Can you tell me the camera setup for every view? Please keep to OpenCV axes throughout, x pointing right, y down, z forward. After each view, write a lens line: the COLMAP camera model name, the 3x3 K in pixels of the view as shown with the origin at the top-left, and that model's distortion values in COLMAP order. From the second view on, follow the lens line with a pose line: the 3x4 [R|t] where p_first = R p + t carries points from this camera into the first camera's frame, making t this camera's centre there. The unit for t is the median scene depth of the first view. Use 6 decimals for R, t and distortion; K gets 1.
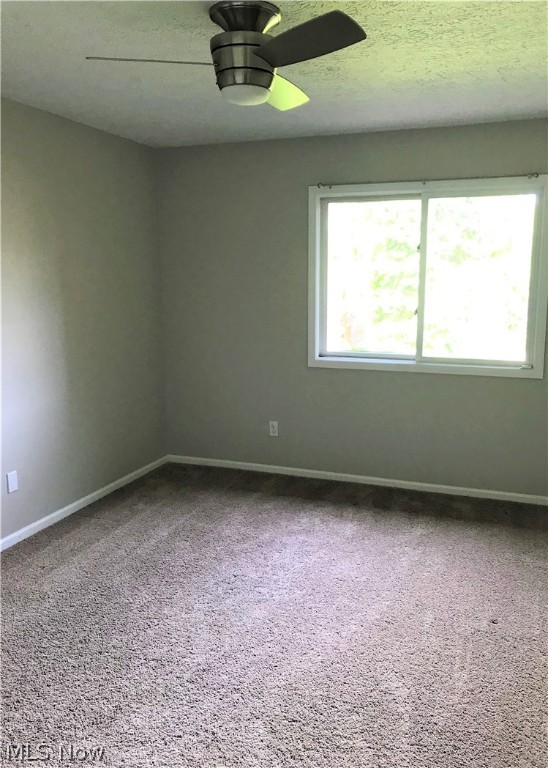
lens RADIAL K [[619.6, 0, 274.1], [0, 619.6, 368.4], [0, 0, 1]] dist [0.049221, -0.002989]
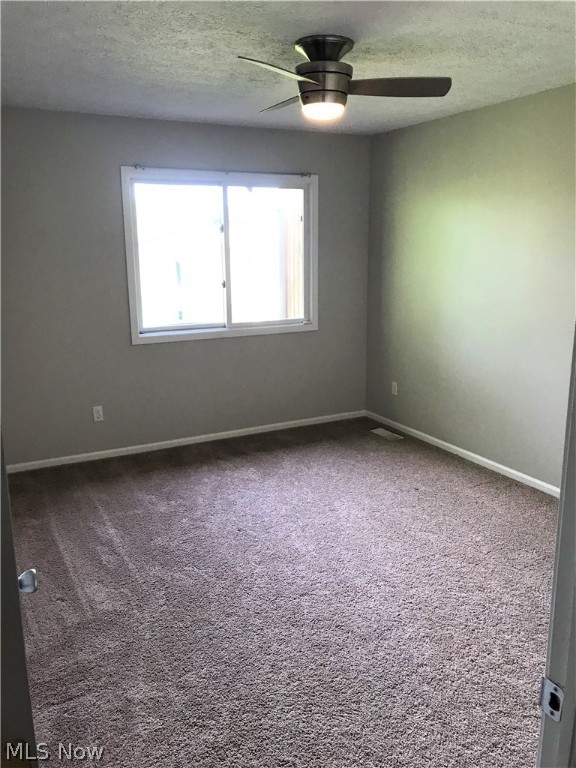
lens RADIAL K [[628.4, 0, 288.0], [0, 628.4, 384.0], [0, 0, 1]] dist [-0.000719, 0.002060]
pose [[0.670325, -0.171443, 0.721991, -0.562924], [0.117074, 0.985194, 0.125247, -0.041760], [-0.732774, 0.000570, 0.680472, 0.120677]]
